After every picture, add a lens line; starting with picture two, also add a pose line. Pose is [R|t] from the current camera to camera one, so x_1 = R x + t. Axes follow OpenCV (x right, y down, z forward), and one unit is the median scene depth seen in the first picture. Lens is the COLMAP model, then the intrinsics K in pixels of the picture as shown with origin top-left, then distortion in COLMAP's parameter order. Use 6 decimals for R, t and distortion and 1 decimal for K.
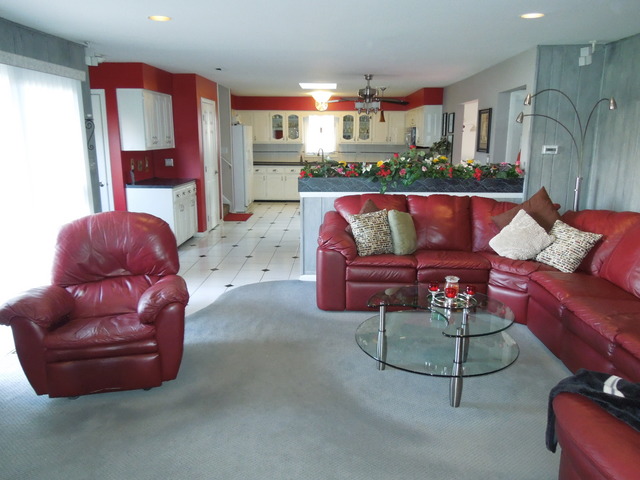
lens RADIAL K [[482.1, 0, 321.3], [0, 482.1, 238.5], [0, 0, 1]] dist [-0.014344, 0.006106]
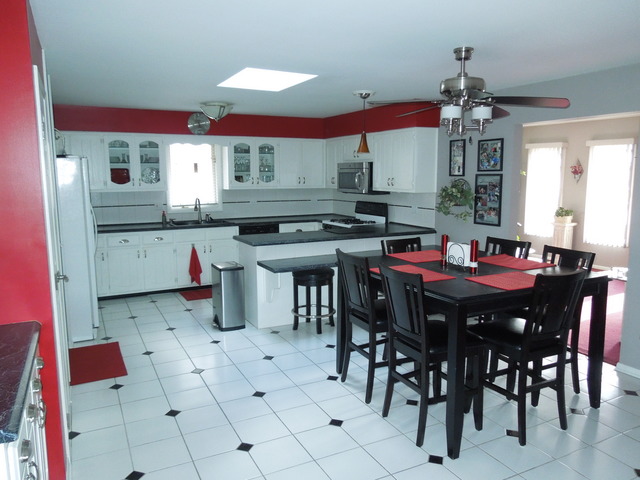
lens RADIAL K [[482.1, 0, 319.1], [0, 482.1, 240.7], [0, 0, 1]] dist [-0.014344, 0.006106]
pose [[0.865261, -0.075776, 0.495561, -0.175026], [0.114826, 0.992188, -0.048773, -0.088719], [-0.487994, 0.099104, 0.867203, 0.418126]]
